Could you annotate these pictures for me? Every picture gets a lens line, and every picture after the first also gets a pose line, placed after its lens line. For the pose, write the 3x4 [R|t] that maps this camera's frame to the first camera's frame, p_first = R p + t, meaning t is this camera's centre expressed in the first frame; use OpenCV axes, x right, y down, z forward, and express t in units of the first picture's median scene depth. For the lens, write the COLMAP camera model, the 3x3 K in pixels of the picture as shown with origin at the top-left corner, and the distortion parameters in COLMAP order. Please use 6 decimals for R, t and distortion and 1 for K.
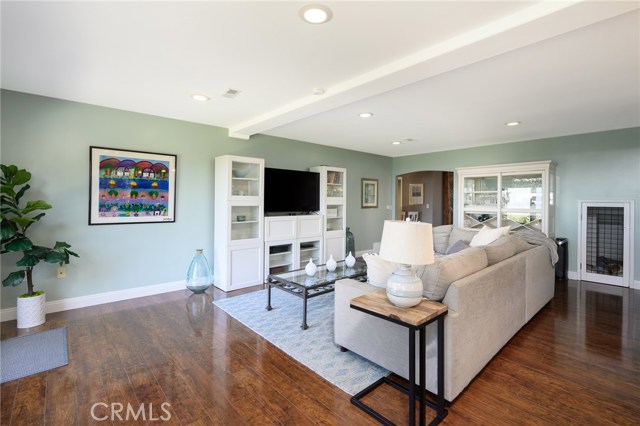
lens RADIAL K [[288.2, 0, 322.6], [0, 288.2, 199.4], [0, 0, 1]] dist [-0.000732, -0.000069]
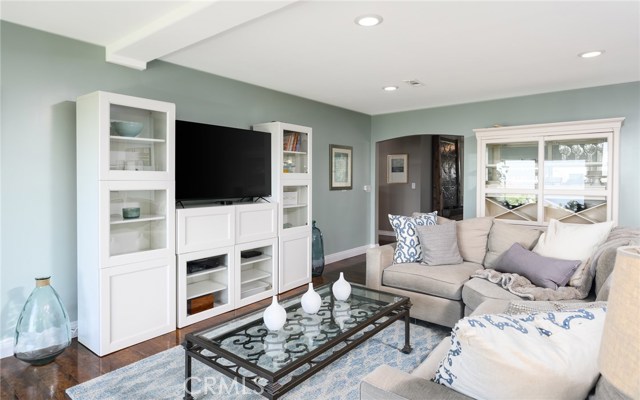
lens RADIAL K [[373.4, 0, 316.9], [0, 373.4, 186.4], [0, 0, 1]] dist [-0.001290, 0.000445]
pose [[0.987590, -0.007890, 0.156856, -0.047320], [0.003800, 0.999645, 0.026359, -0.000584], [-0.157008, -0.025435, 0.987270, 0.248672]]
